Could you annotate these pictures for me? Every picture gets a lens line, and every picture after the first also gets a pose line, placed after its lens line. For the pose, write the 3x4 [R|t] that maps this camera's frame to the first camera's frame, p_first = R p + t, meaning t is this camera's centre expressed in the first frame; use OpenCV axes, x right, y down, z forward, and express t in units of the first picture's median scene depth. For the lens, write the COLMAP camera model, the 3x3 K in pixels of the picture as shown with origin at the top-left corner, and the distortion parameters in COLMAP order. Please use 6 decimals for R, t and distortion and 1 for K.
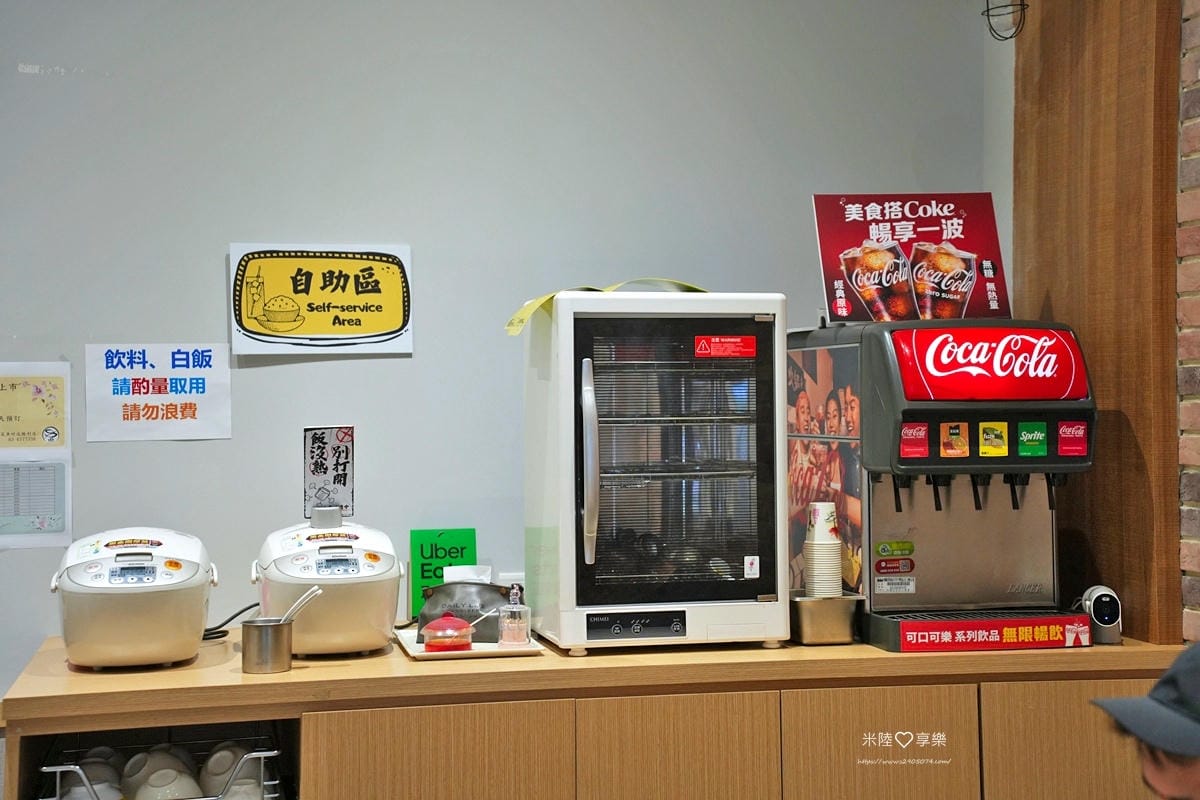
lens RADIAL K [[1840.3, 0, 602.3], [0, 1840.3, 395.5], [0, 0, 1]] dist [0.346316, 0.000000]
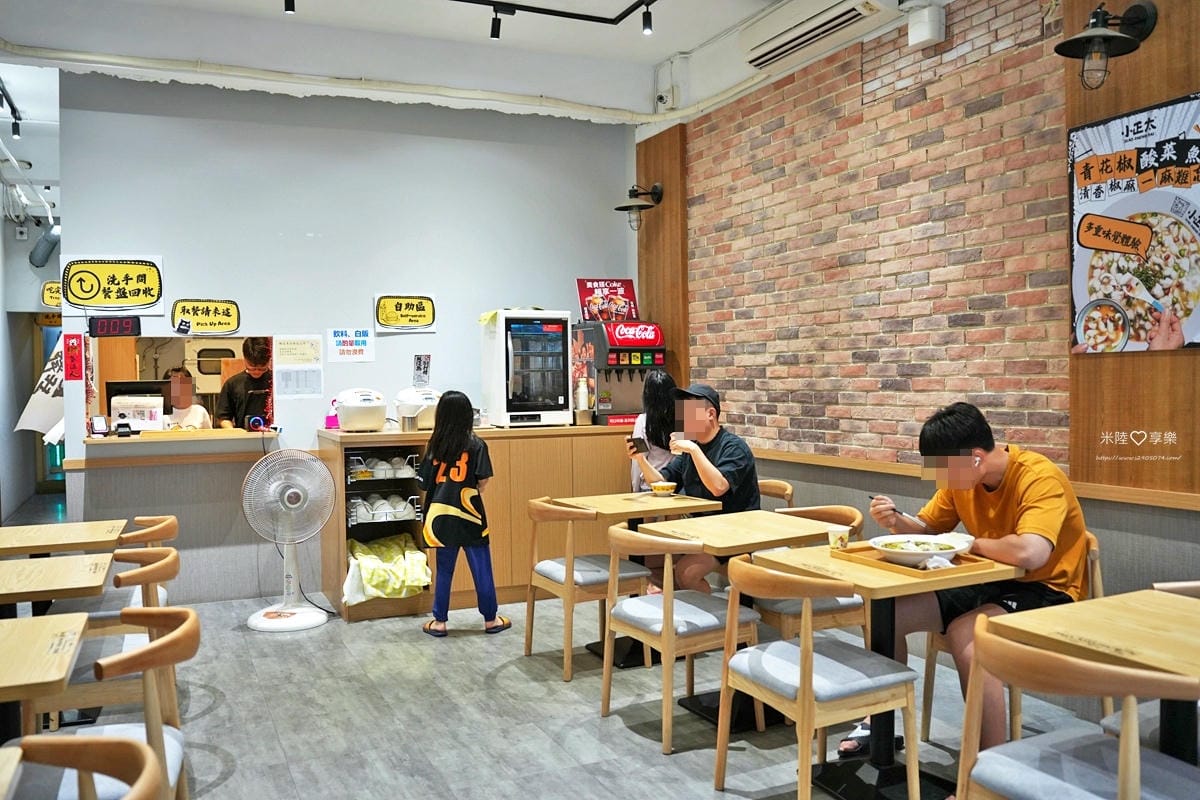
lens RADIAL K [[1018.2, 0, 597.1], [0, 1018.2, 397.4], [0, 0, 1]] dist [-0.075727, 0.000763]
pose [[0.980001, -0.009607, 0.198760, -0.182484], [0.004660, 0.999668, 0.025343, 0.042031], [-0.198938, -0.023910, 0.979720, -0.622265]]
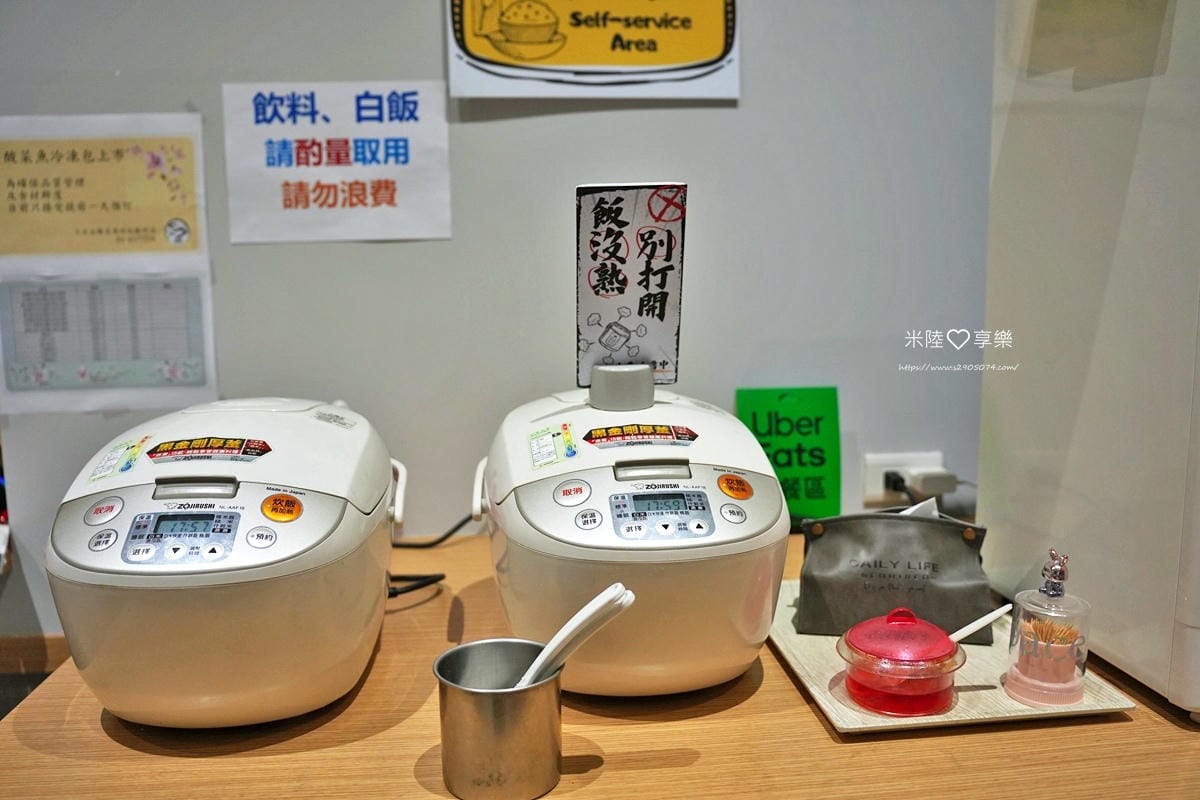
lens RADIAL K [[1018.2, 0, 602.1], [0, 1018.2, 397.1], [0, 0, 1]] dist [-0.075727, 0.000763]
pose [[0.994391, 0.012318, -0.105050, -0.118465], [0.001699, 0.991207, 0.132307, 0.031988], [0.105756, -0.131743, 0.985626, 0.697131]]
